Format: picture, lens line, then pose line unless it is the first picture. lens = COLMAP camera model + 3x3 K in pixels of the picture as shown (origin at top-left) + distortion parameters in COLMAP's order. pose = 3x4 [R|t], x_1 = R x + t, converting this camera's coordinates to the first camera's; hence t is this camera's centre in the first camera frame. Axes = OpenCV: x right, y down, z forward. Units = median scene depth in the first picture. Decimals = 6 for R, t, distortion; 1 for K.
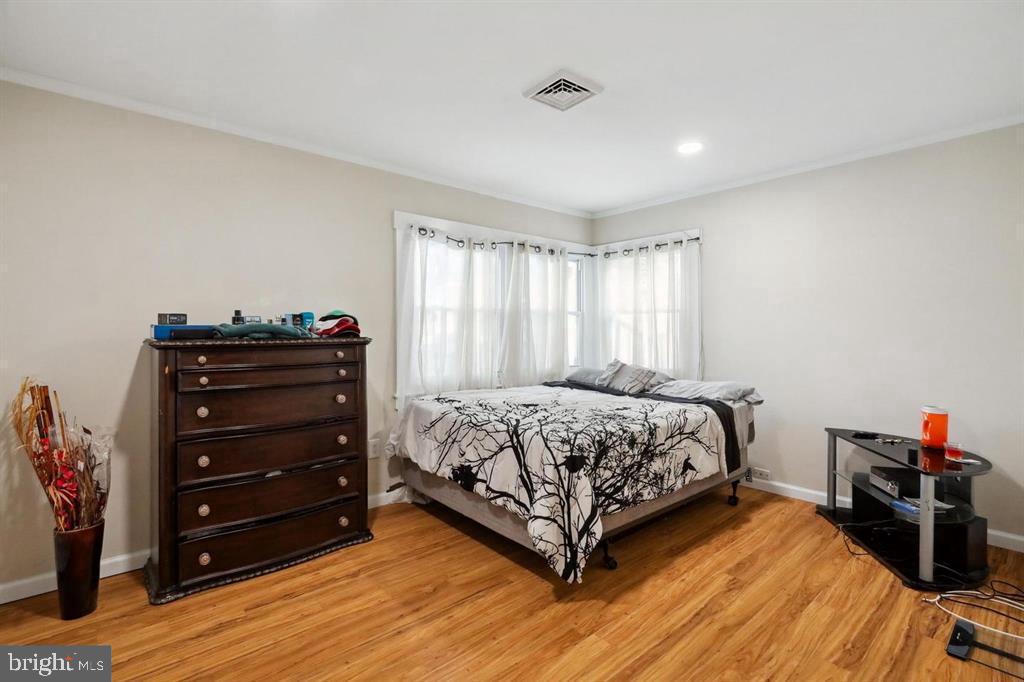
lens RADIAL K [[472.0, 0, 510.9], [0, 472.0, 335.3], [0, 0, 1]] dist [0.002010, 0.000360]
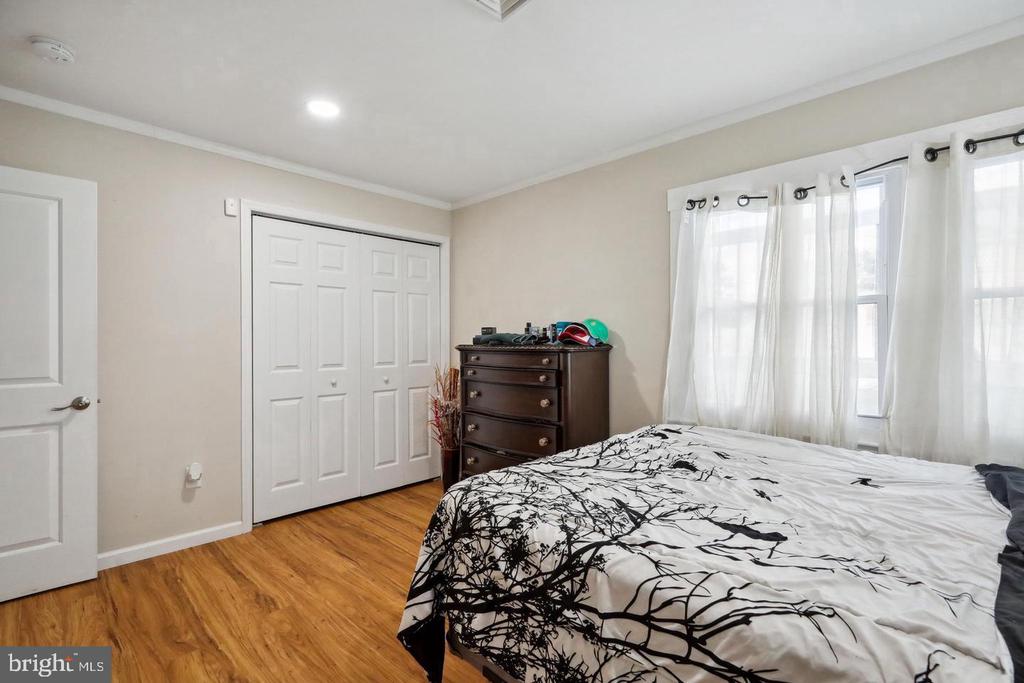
lens RADIAL K [[472.0, 0, 510.4], [0, 472.0, 342.5], [0, 0, 1]] dist [0.002010, 0.000360]
pose [[0.082767, 0.008717, -0.996531, 0.704192], [-0.008341, 0.999933, 0.008054, -0.009382], [0.996534, 0.007645, 0.082834, 0.861320]]
